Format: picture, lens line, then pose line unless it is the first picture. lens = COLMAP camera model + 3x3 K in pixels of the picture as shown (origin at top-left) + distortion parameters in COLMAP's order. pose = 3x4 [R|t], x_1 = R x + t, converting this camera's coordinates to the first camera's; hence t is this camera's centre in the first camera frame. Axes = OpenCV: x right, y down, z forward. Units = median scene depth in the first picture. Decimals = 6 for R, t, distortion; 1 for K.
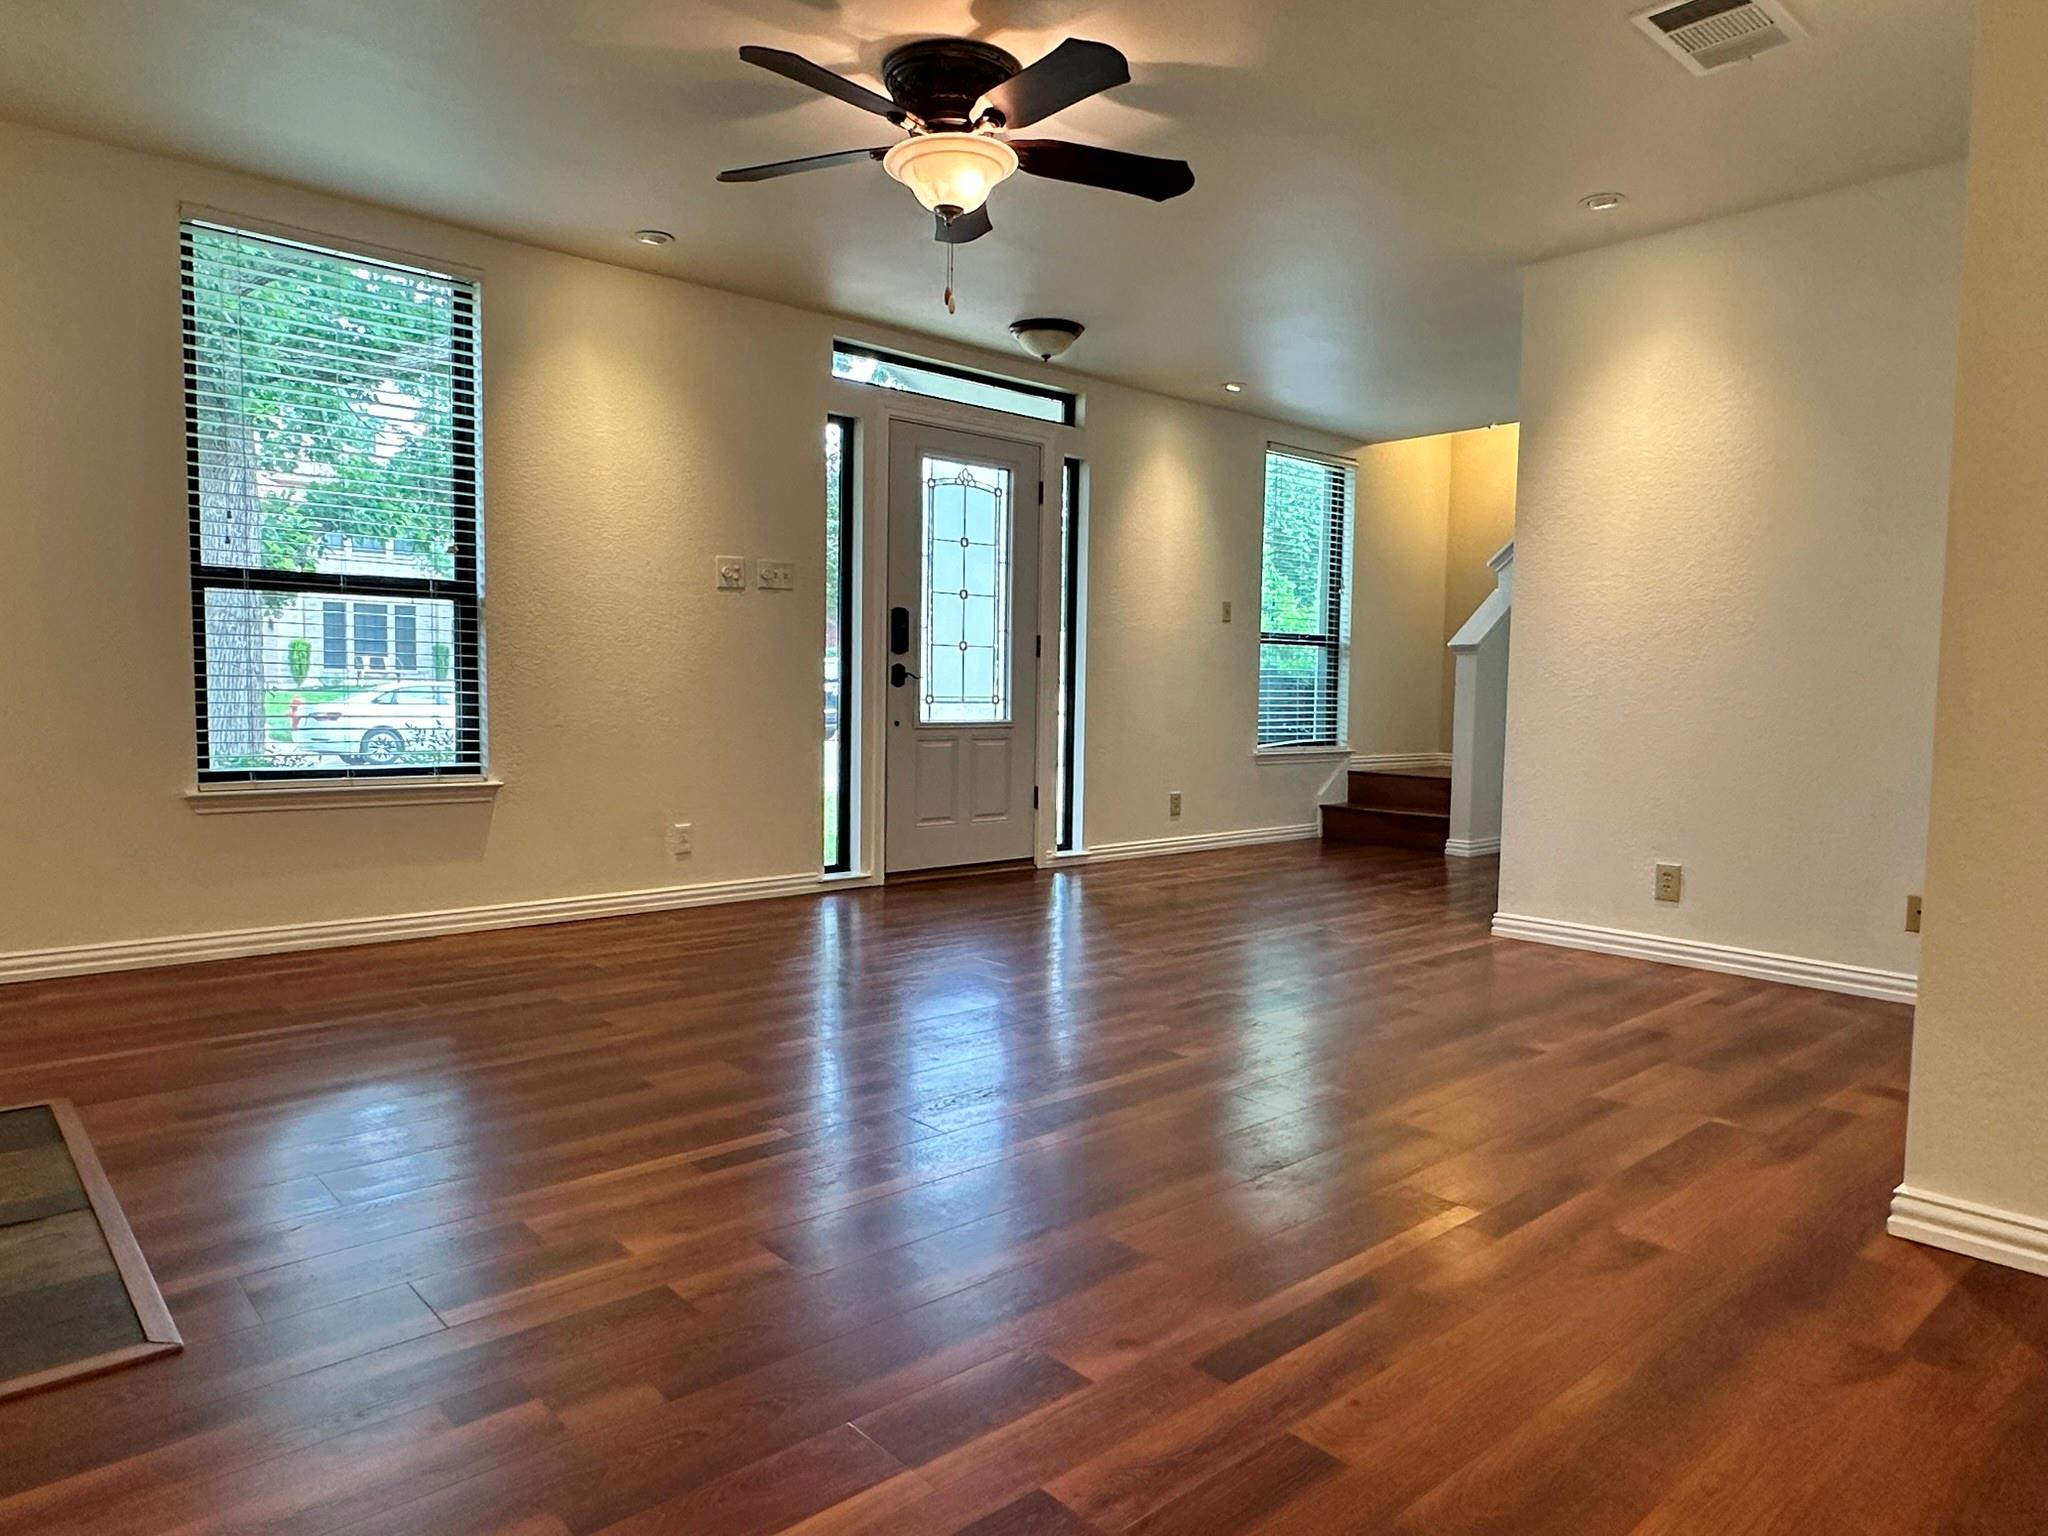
lens RADIAL K [[1288.4, 0, 1027.3], [0, 1288.4, 769.8], [0, 0, 1]] dist [0.003135, 0.002028]
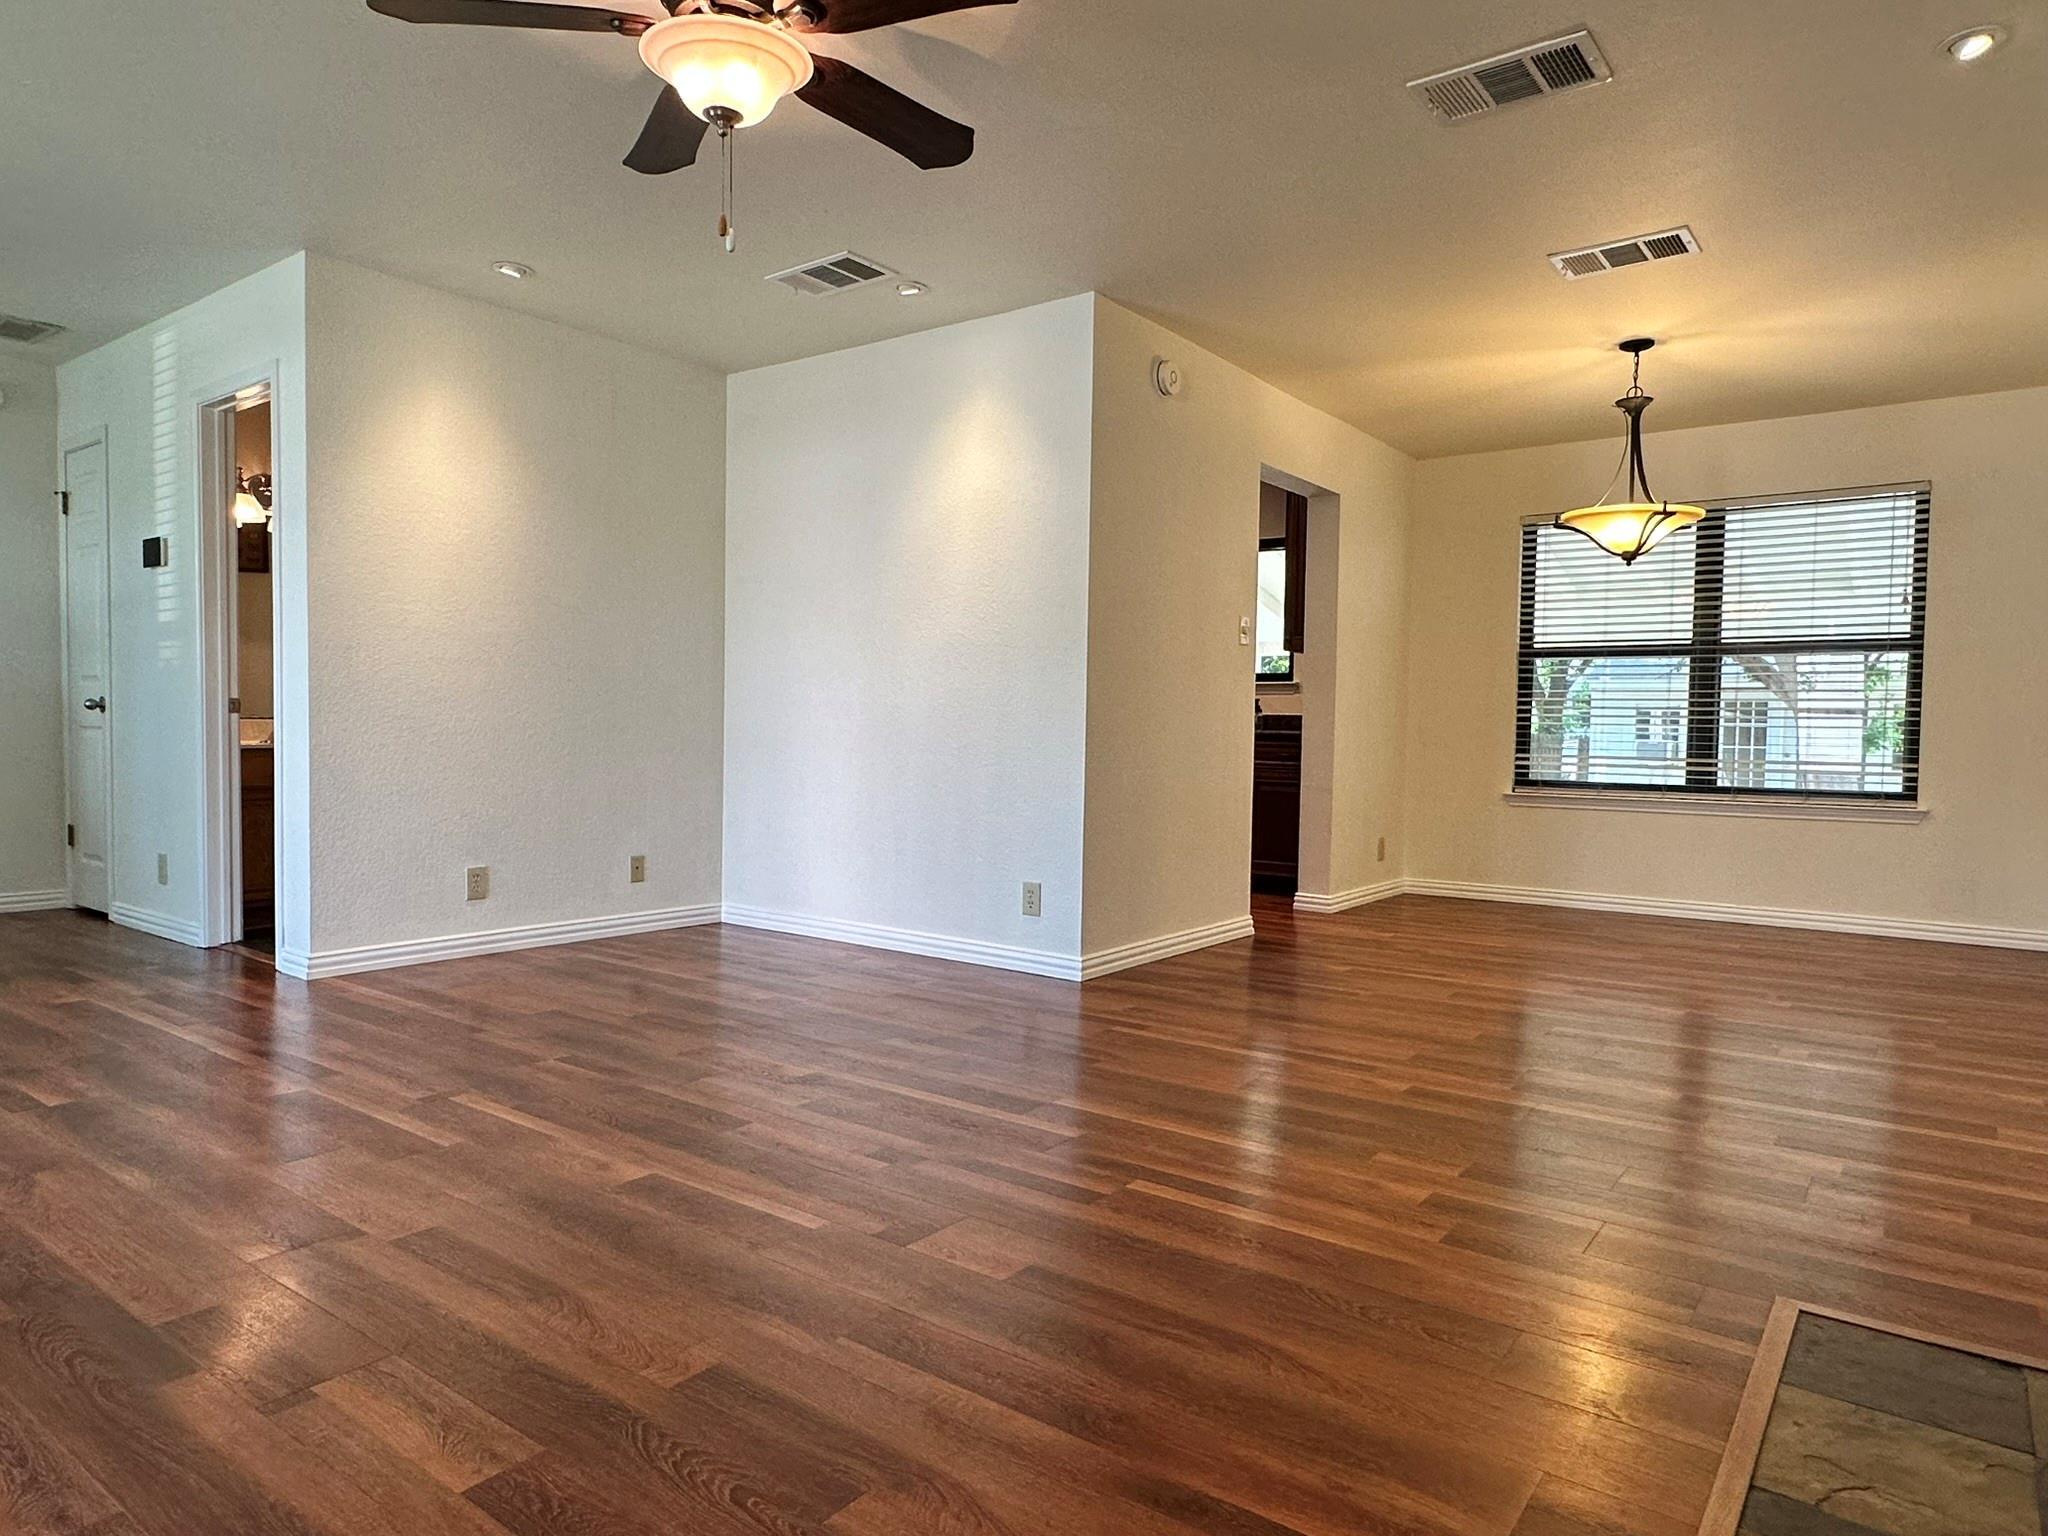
lens RADIAL K [[1257.3, 0, 1026.8], [0, 1257.3, 770.8], [0, 0, 1]] dist [-0.000146, -0.001179]
pose [[-0.195772, -0.051347, 0.979304, -0.998035], [0.048068, 0.996925, 0.061880, -0.080492], [-0.979471, 0.059187, -0.192702, 1.154311]]
